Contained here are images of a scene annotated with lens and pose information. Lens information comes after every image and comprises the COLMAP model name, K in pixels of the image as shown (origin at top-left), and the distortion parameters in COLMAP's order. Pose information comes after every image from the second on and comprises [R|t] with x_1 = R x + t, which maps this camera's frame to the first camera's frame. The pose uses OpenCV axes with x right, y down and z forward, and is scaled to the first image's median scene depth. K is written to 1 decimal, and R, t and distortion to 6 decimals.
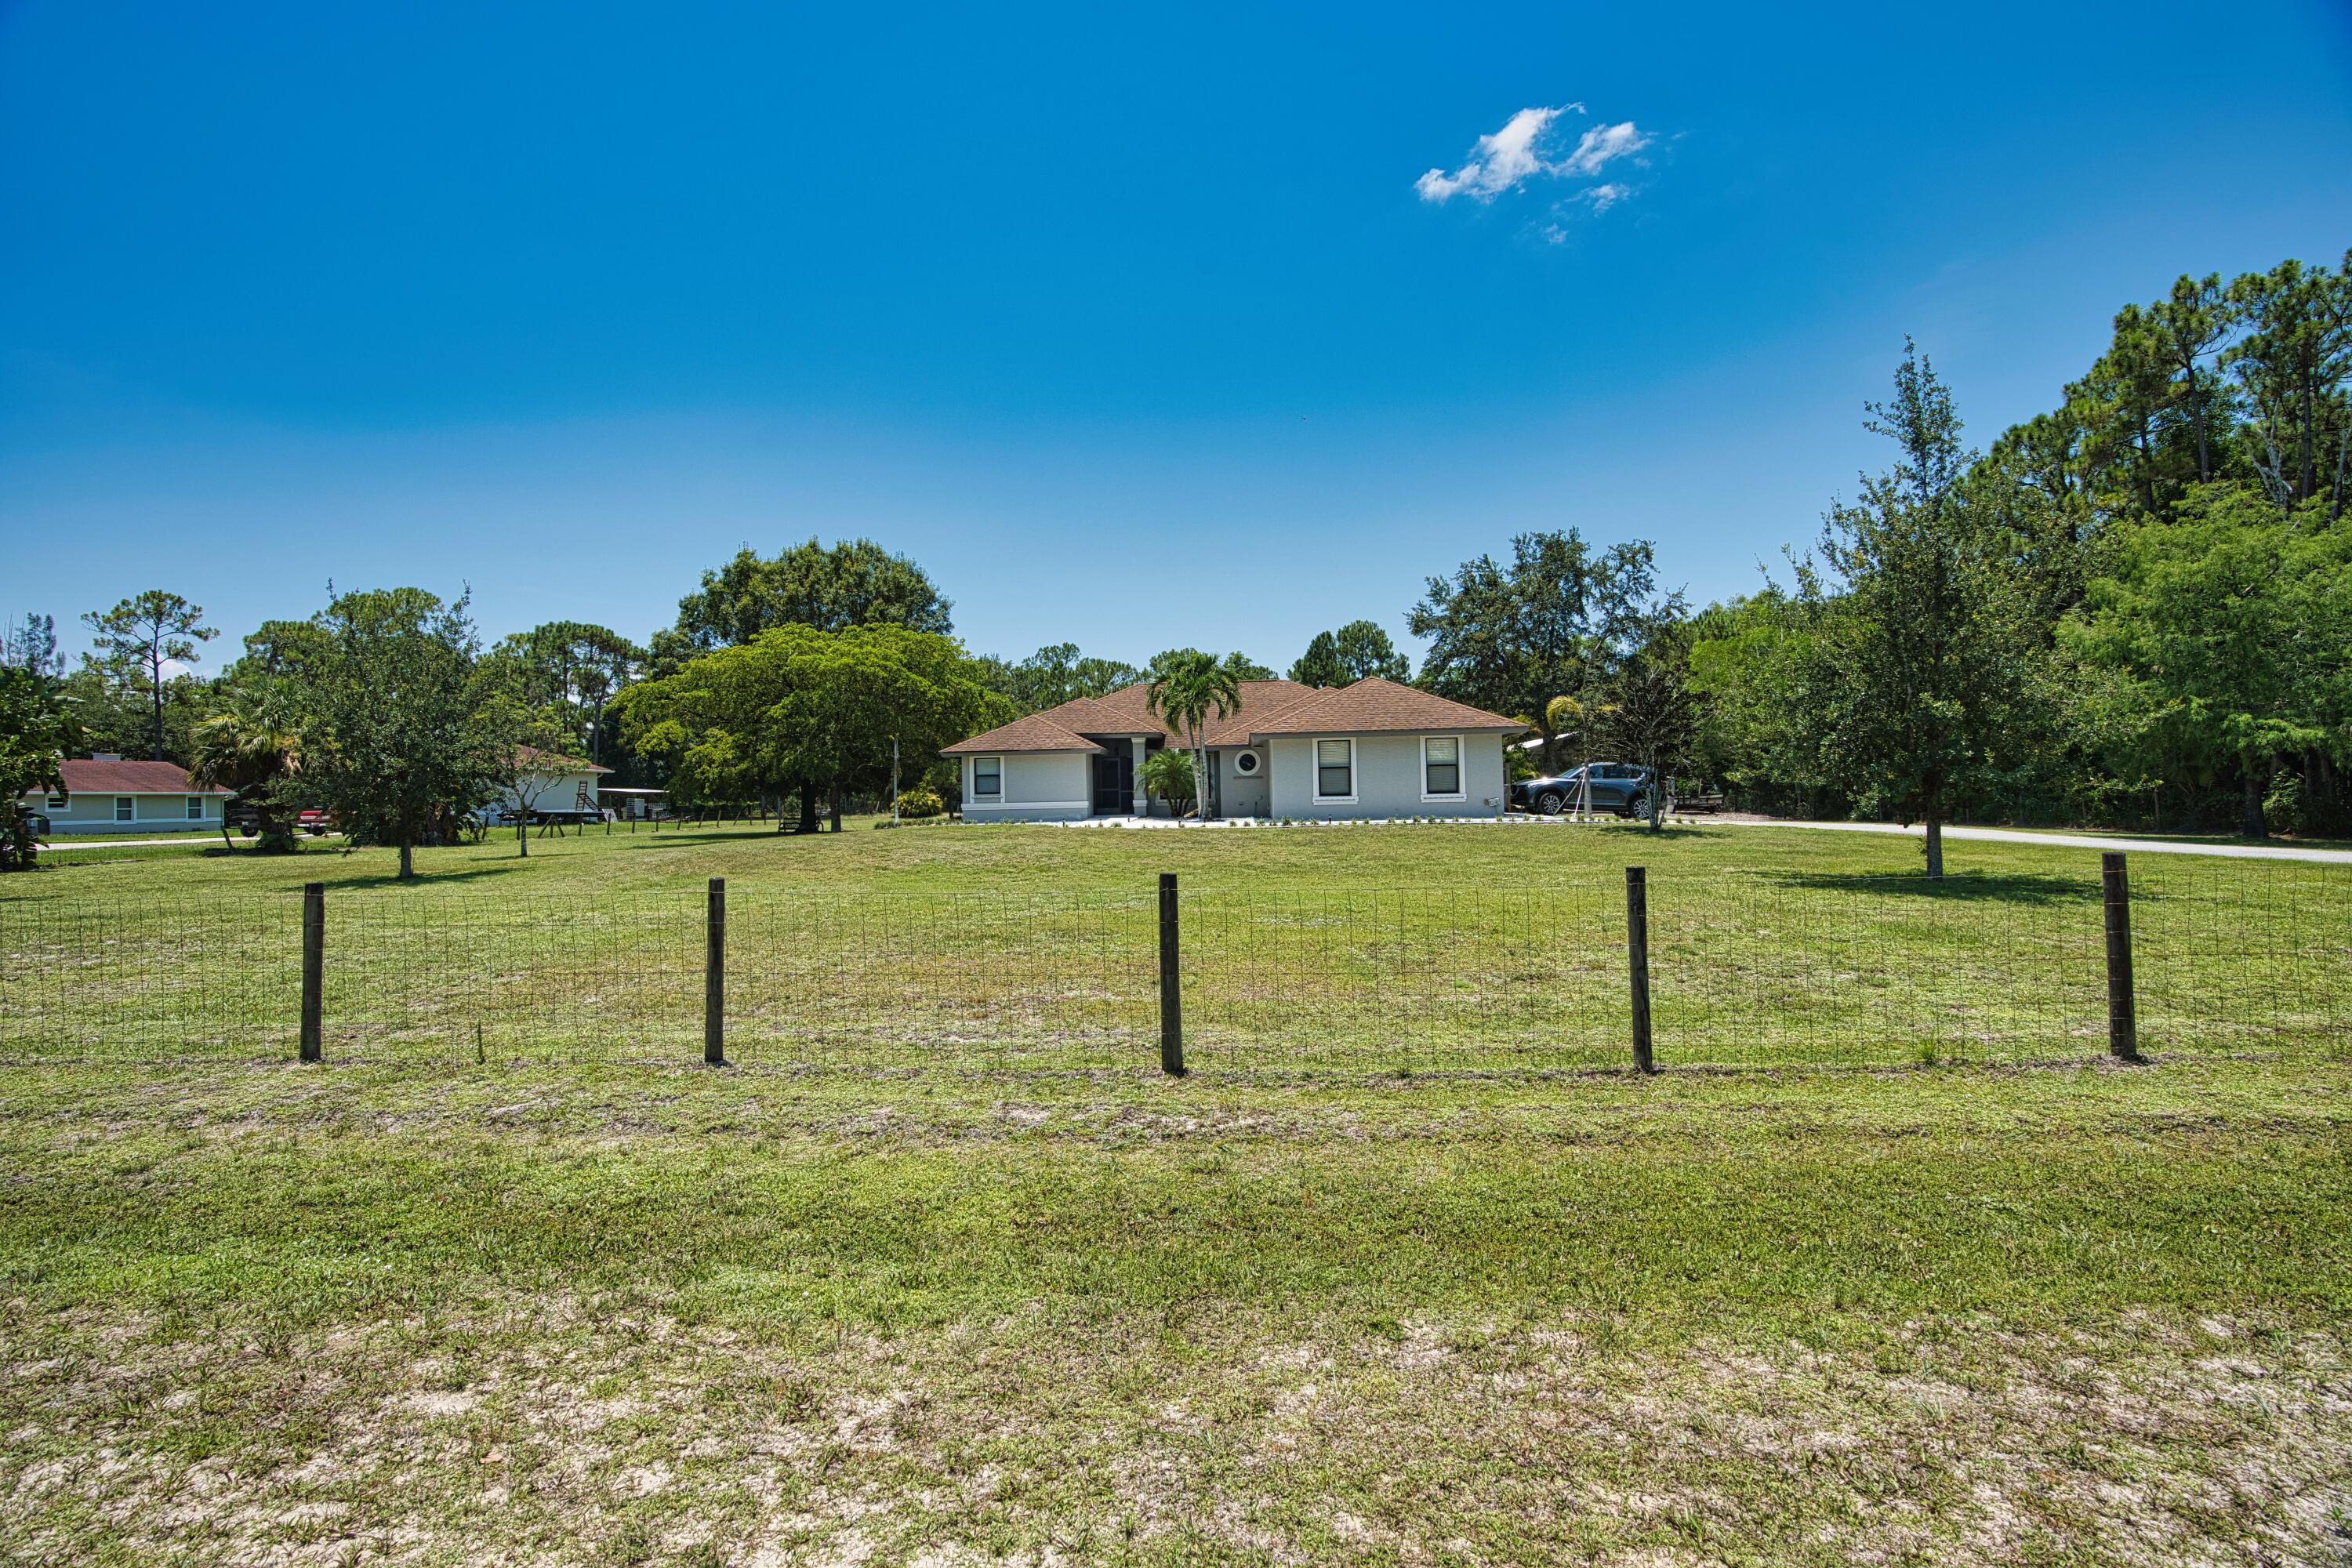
lens RADIAL K [[1066.0, 0, 1176.0], [0, 1066.0, 784.0], [0, 0, 1]] dist [-0.069143, 0.025985]
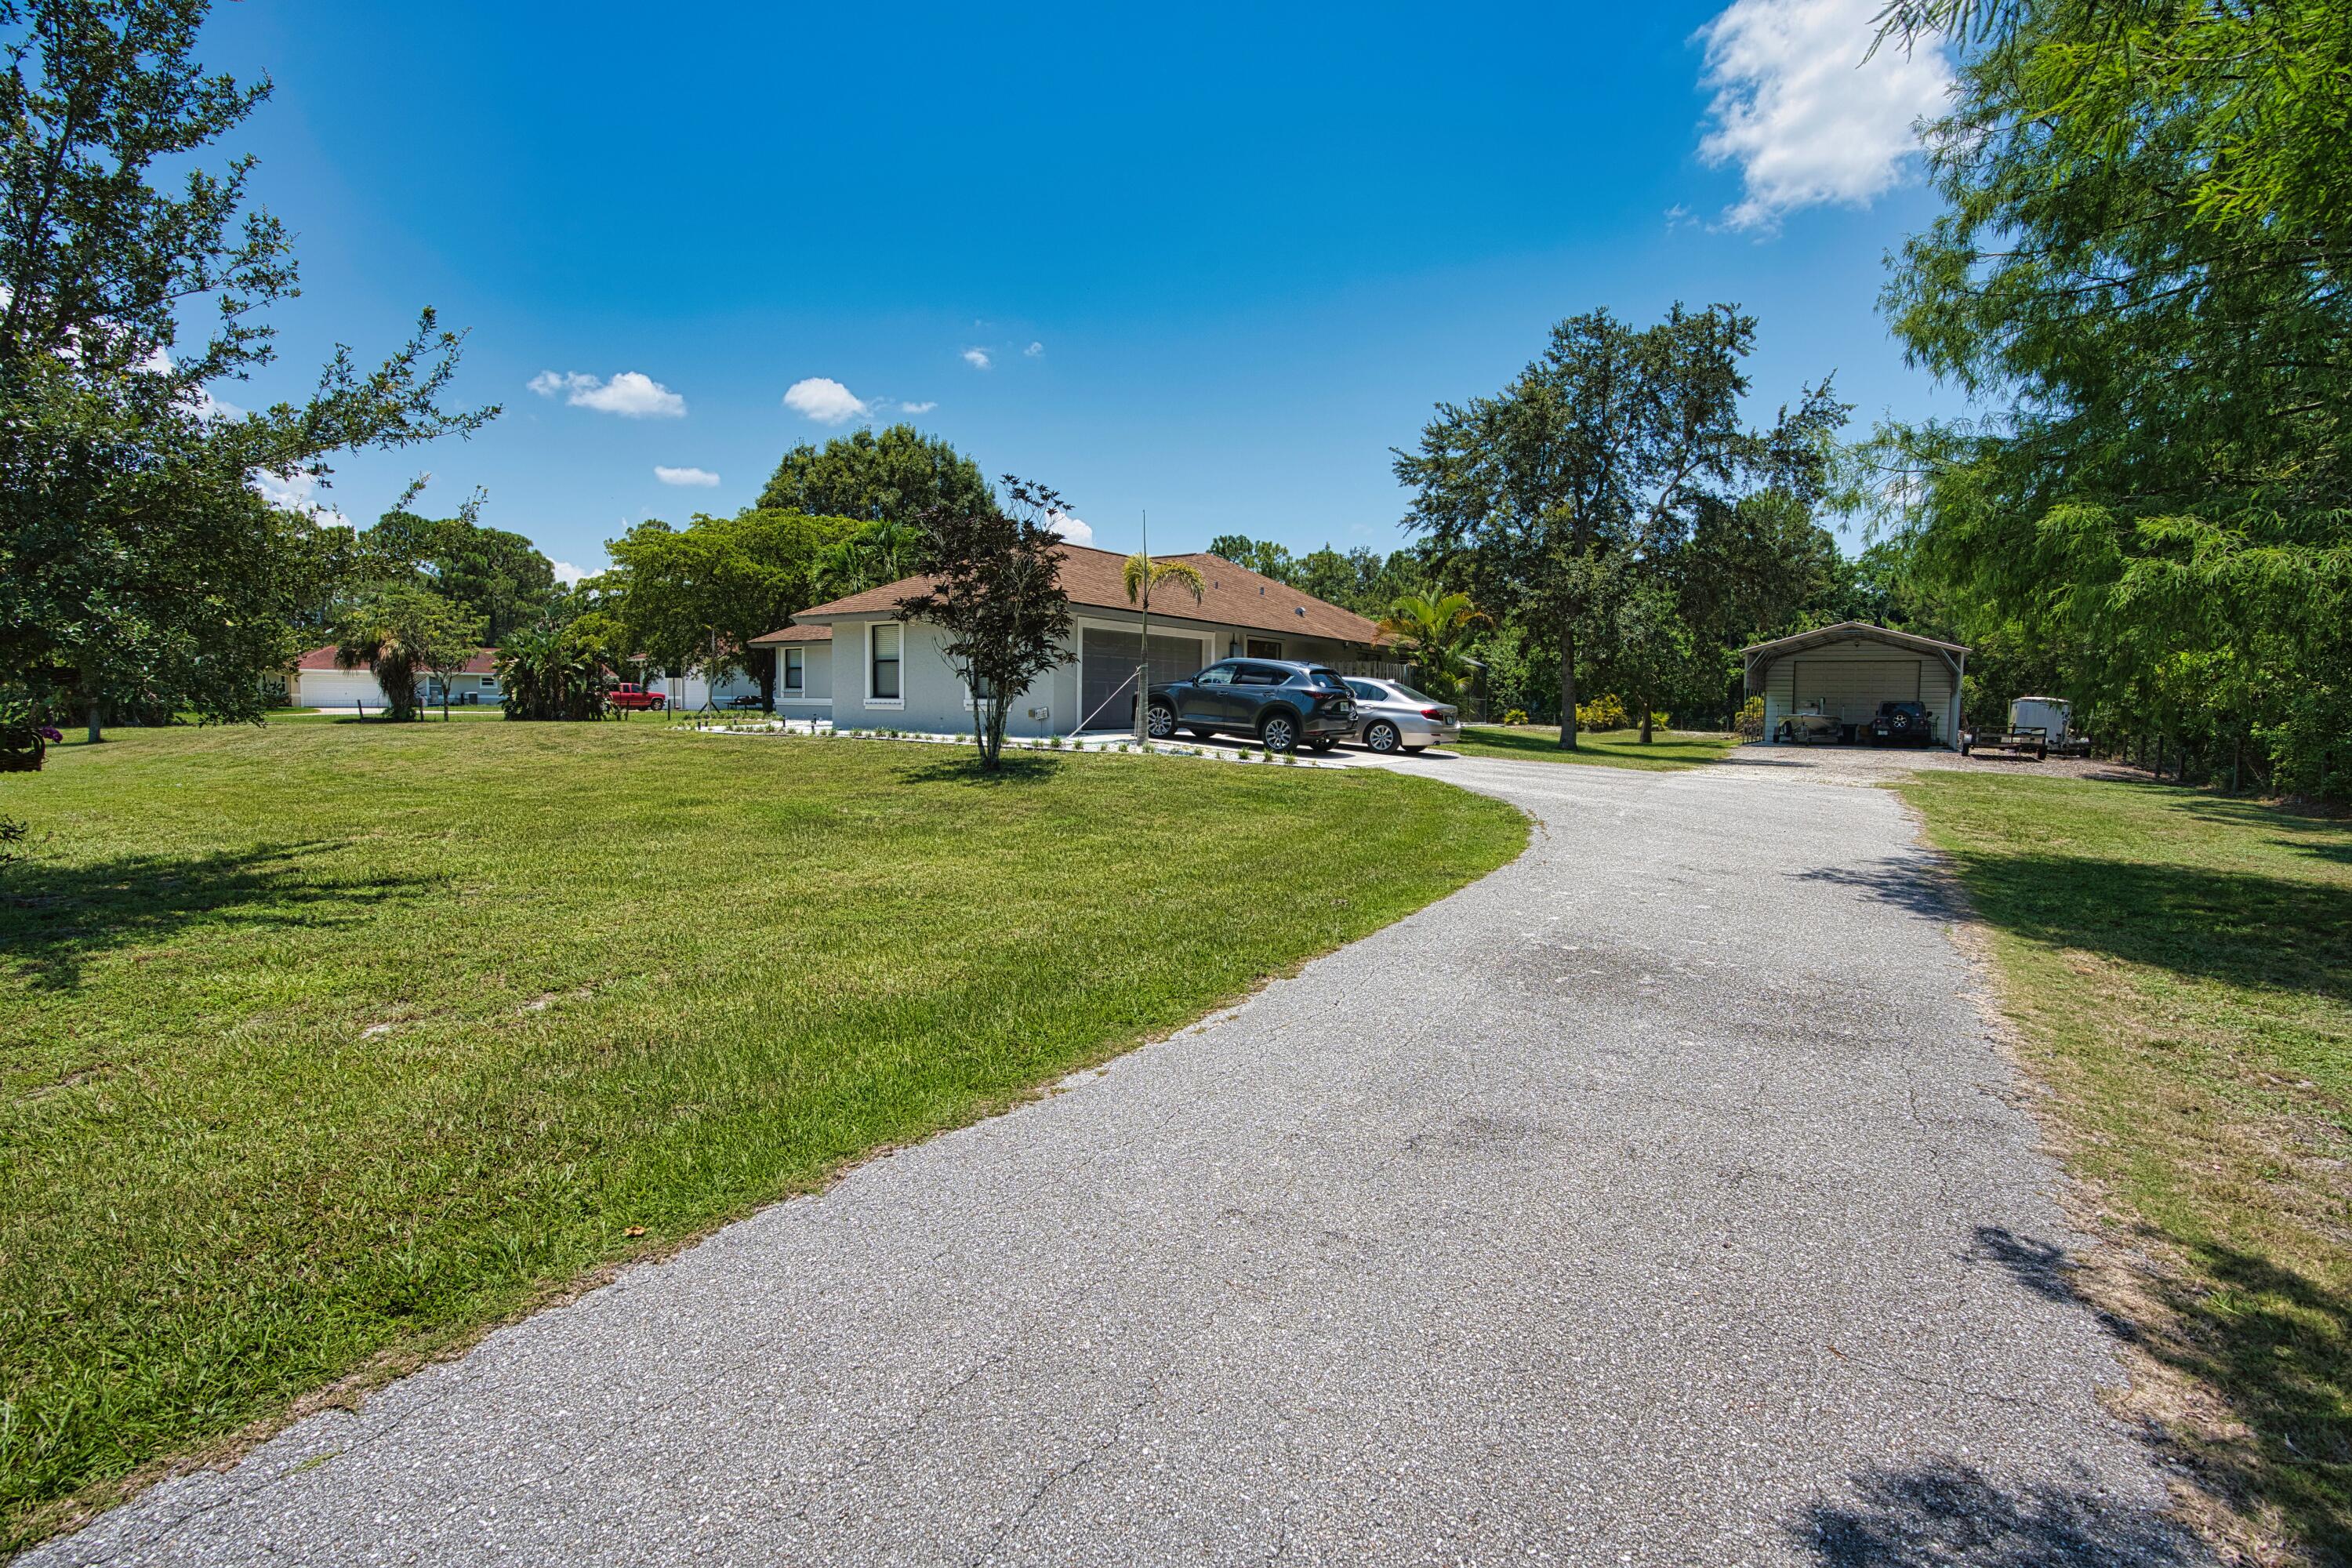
lens RADIAL K [[1066.0, 0, 1176.0], [0, 1066.0, 784.0], [0, 0, 1]] dist [-0.069143, 0.025985]
pose [[0.878237, 0.067221, -0.473477, 0.695302], [-0.026080, 0.995330, 0.092937, -0.003700], [0.477513, -0.069273, 0.875890, 0.427795]]
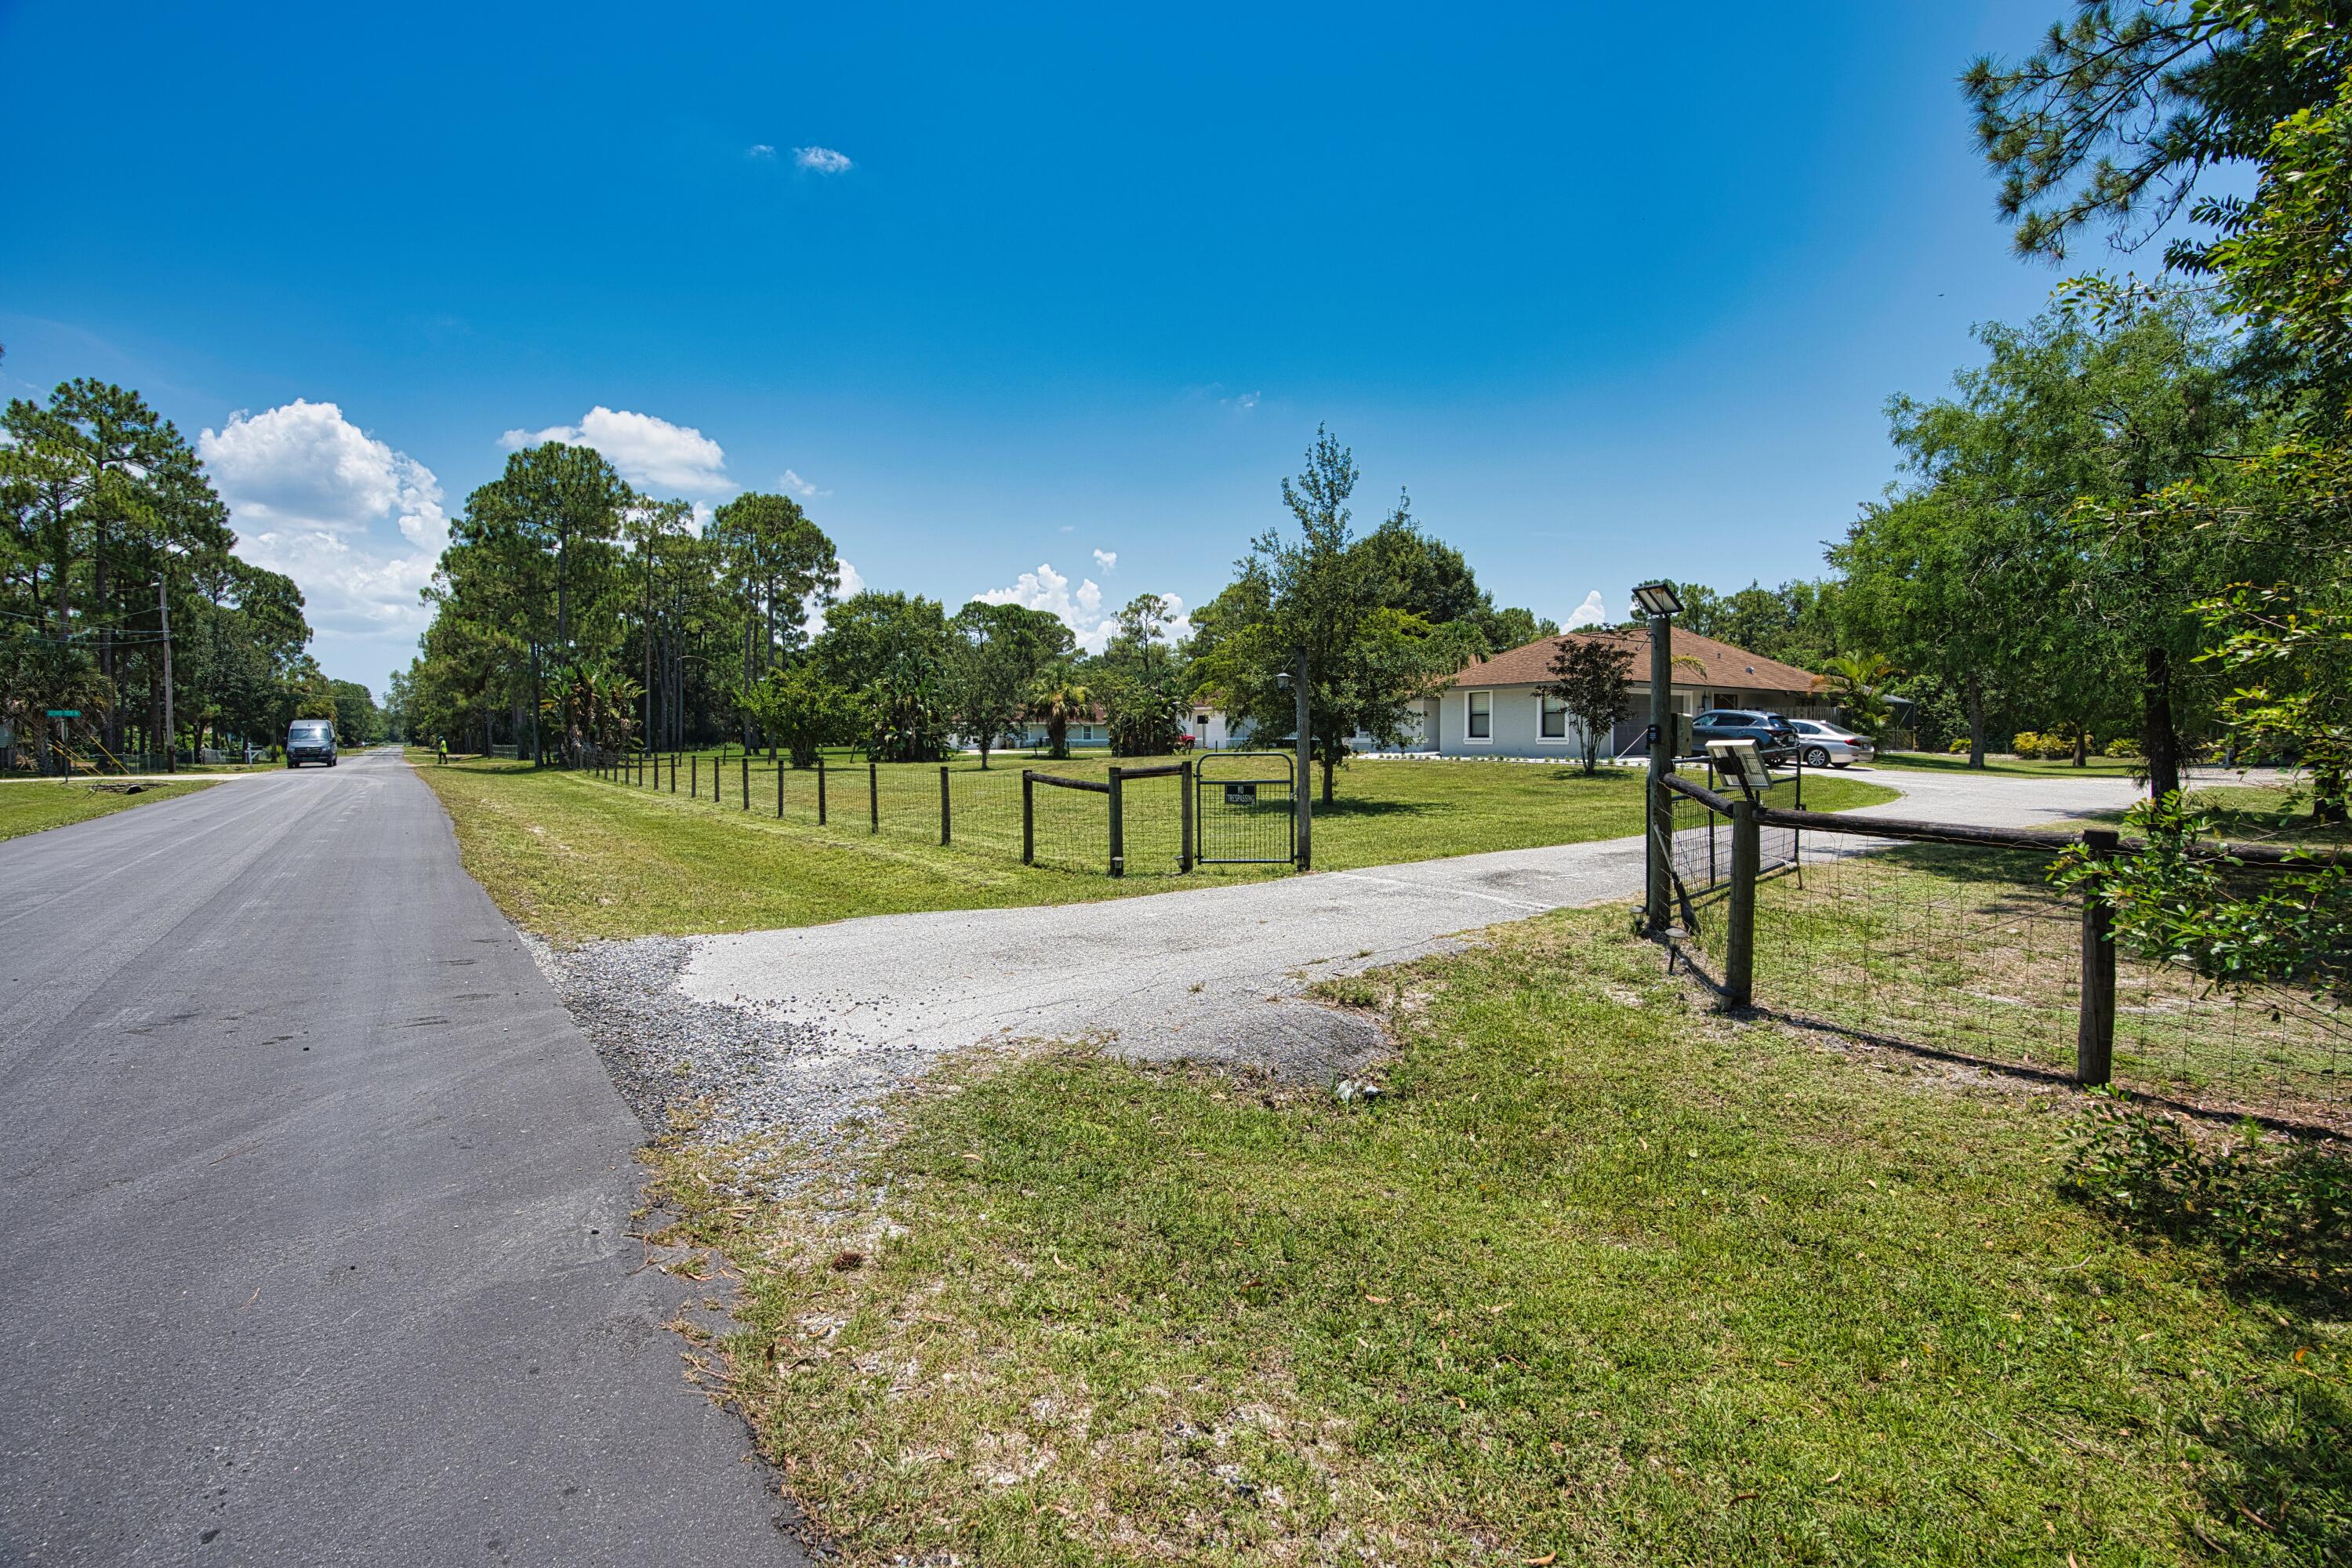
lens RADIAL K [[1066.0, 0, 1176.0], [0, 1066.0, 784.0], [0, 0, 1]] dist [-0.069143, 0.025985]
pose [[0.654732, 0.049109, -0.754264, 0.857093], [-0.002182, 0.998006, 0.063085, -0.011948], [0.755858, -0.039658, 0.653533, -0.086129]]
